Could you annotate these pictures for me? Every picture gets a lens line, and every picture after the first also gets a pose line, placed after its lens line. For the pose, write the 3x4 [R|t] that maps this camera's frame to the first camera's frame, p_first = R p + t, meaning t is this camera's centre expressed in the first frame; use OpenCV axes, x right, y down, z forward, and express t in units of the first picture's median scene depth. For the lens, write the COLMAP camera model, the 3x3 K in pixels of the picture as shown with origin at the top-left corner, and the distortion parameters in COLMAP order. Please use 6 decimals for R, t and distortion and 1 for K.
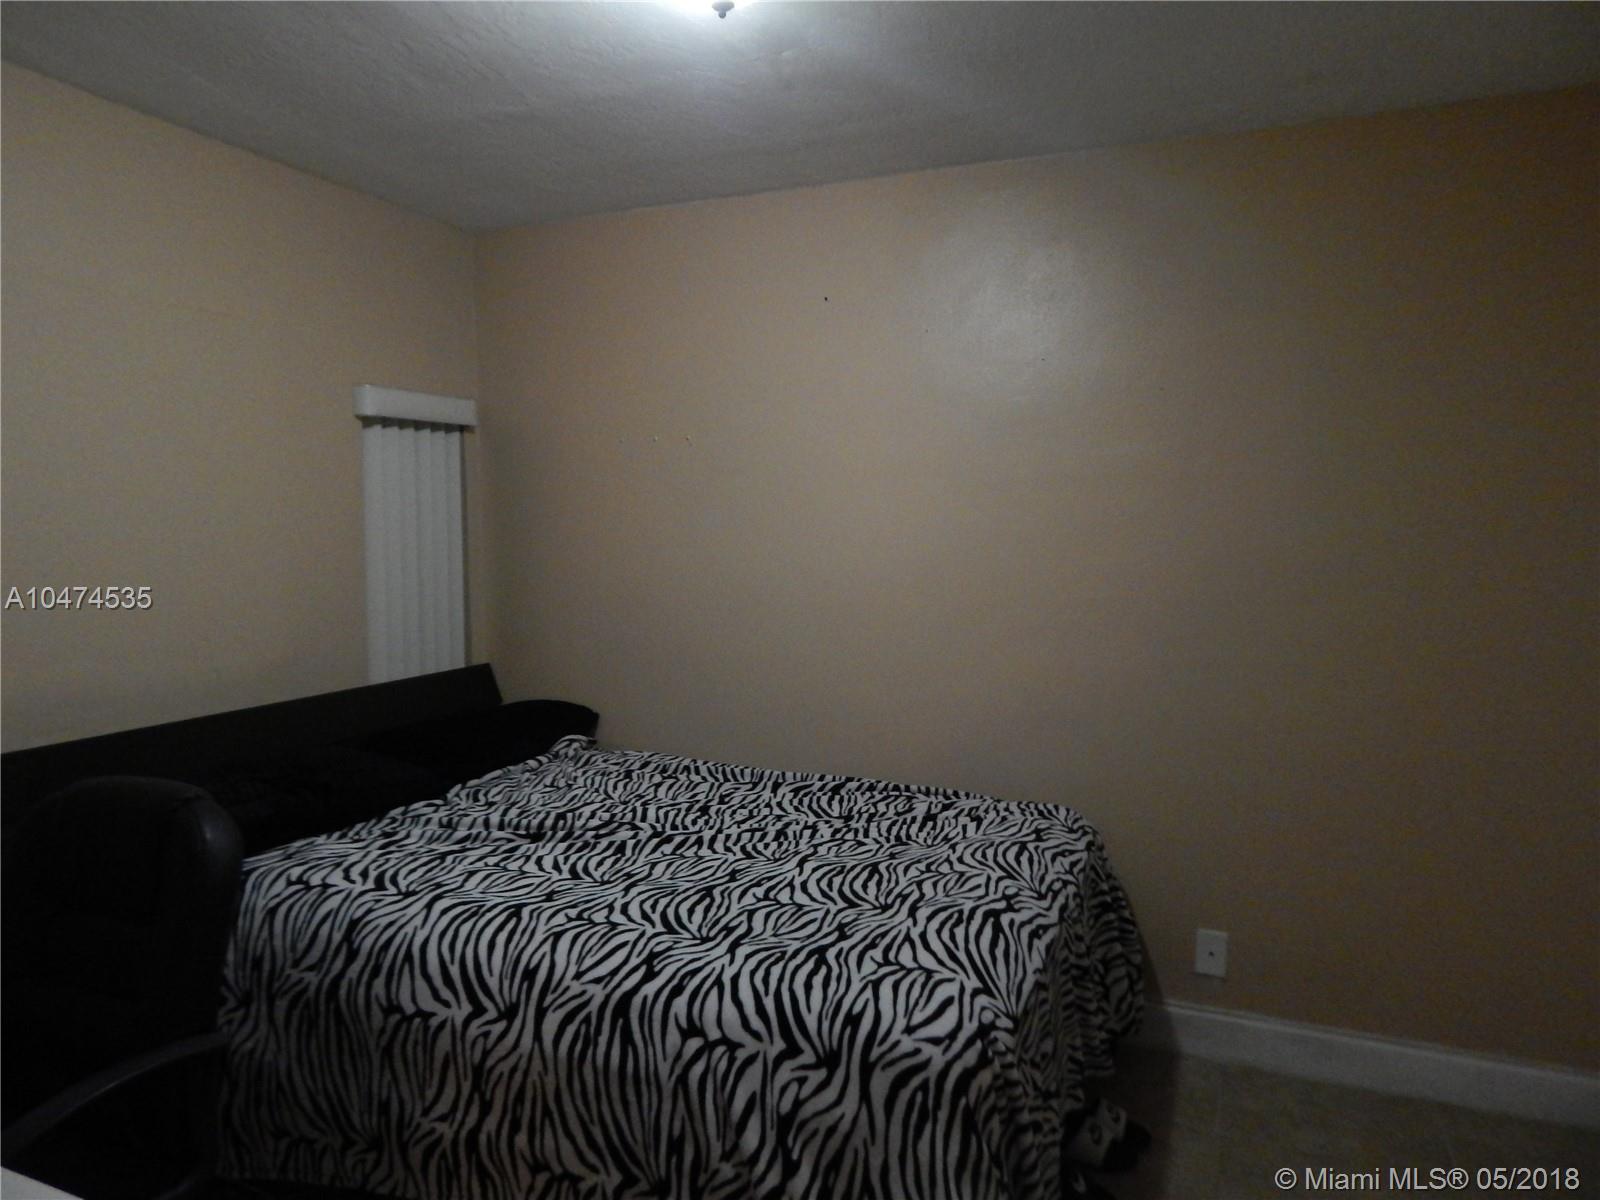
lens RADIAL K [[1049.9, 0, 796.1], [0, 1049.9, 592.2], [0, 0, 1]] dist [0.005812, -0.006137]
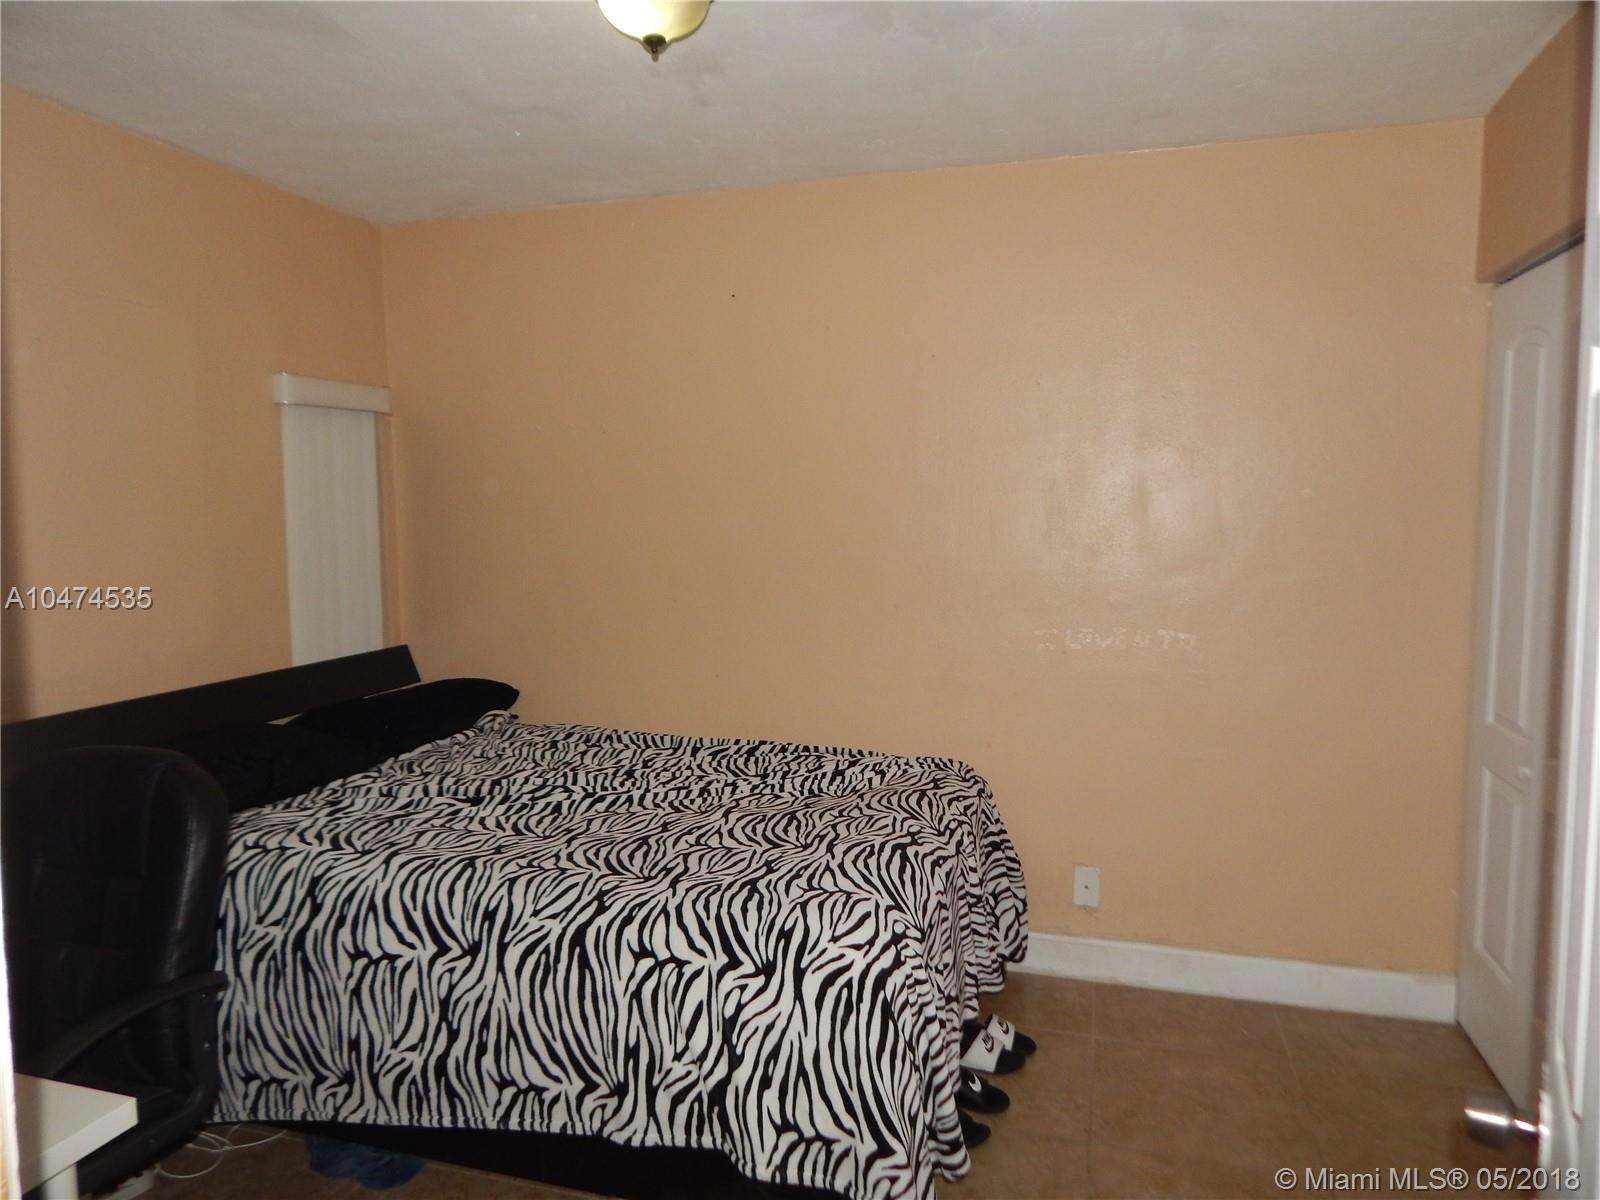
lens RADIAL K [[1049.9, 0, 801.9], [0, 1049.9, 602.9], [0, 0, 1]] dist [0.005812, -0.006137]
pose [[0.993647, -0.016875, 0.111266, -0.041083], [0.014103, 0.999571, 0.025653, 0.011159], [-0.111651, -0.023921, 0.993460, -0.114211]]
